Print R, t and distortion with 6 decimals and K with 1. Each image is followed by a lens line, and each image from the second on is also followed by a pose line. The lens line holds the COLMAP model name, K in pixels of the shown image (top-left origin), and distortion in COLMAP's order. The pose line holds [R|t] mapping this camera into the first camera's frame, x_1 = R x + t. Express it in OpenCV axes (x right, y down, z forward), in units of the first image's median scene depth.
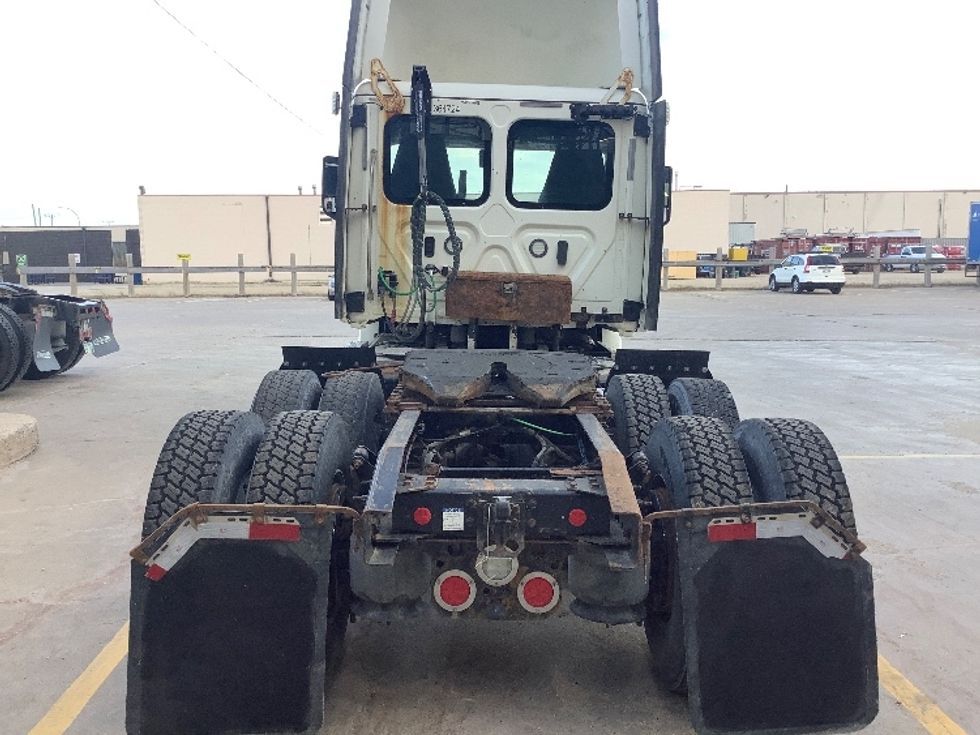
lens RADIAL K [[878.8, 0, 486.4], [0, 878.8, 363.5], [0, 0, 1]] dist [0.103119, -0.170612]
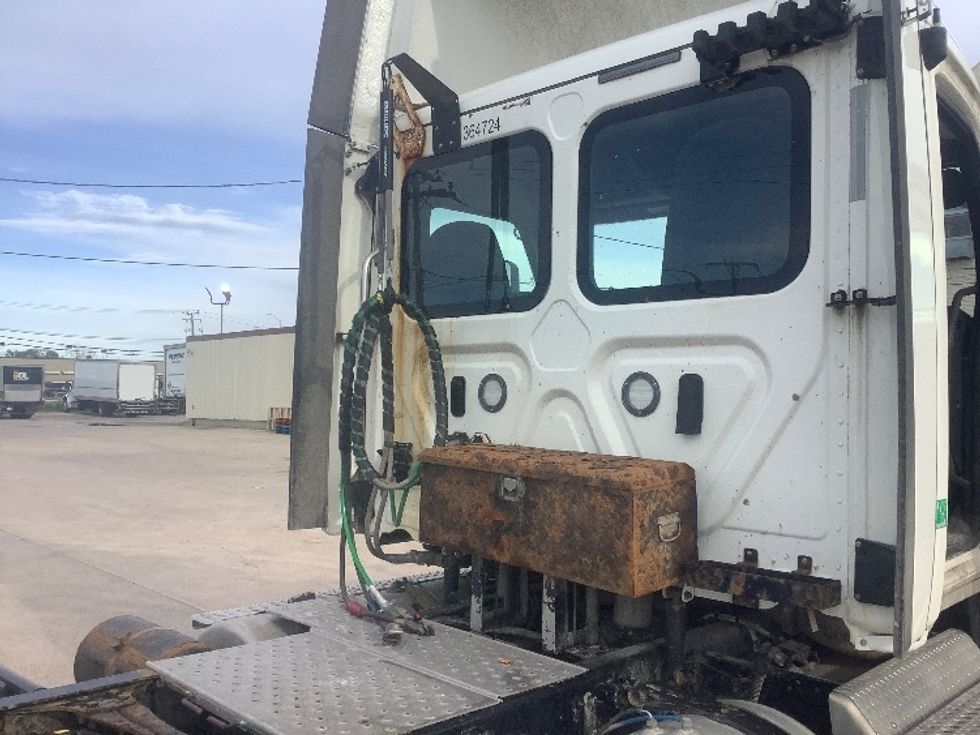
lens RADIAL K [[878.8, 0, 486.4], [0, 878.8, 363.5], [0, 0, 1]] dist [0.103119, -0.170612]
pose [[0.715909, -0.048310, -0.696520, 0.302616], [-0.077937, 0.985839, -0.148484, -0.078504], [0.693830, 0.160586, 0.702006, 0.660815]]
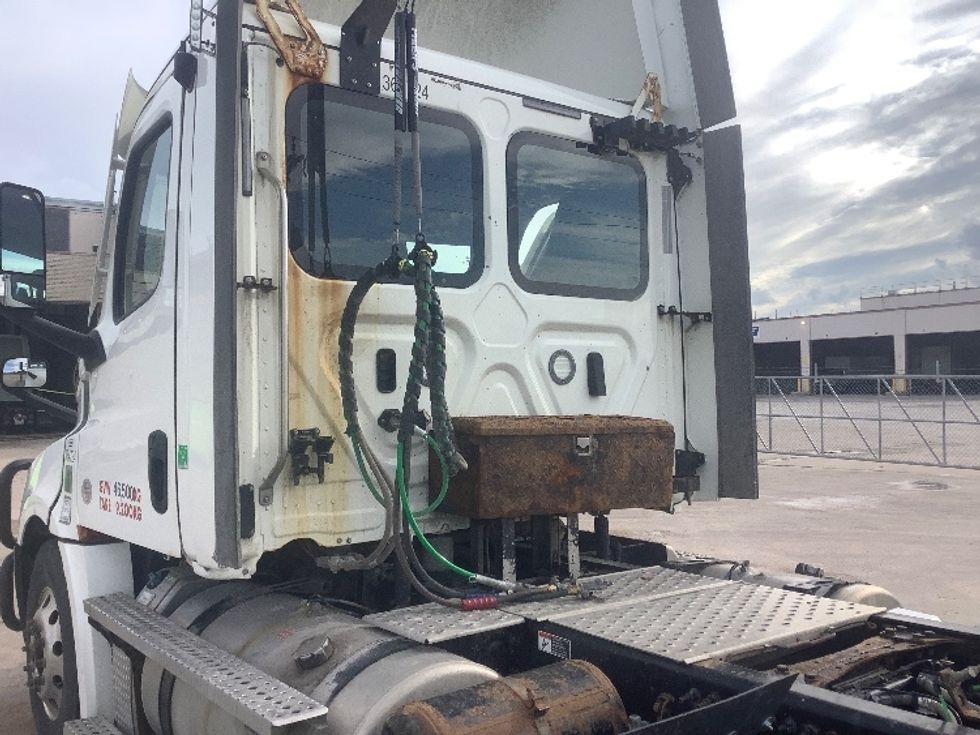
lens RADIAL K [[878.8, 0, 486.4], [0, 878.8, 363.5], [0, 0, 1]] dist [0.103119, -0.170612]
pose [[0.795964, -0.025823, 0.604793, -0.304730], [0.116976, 0.986820, -0.111818, -0.079821], [-0.593934, 0.159749, 0.788494, 0.612228]]
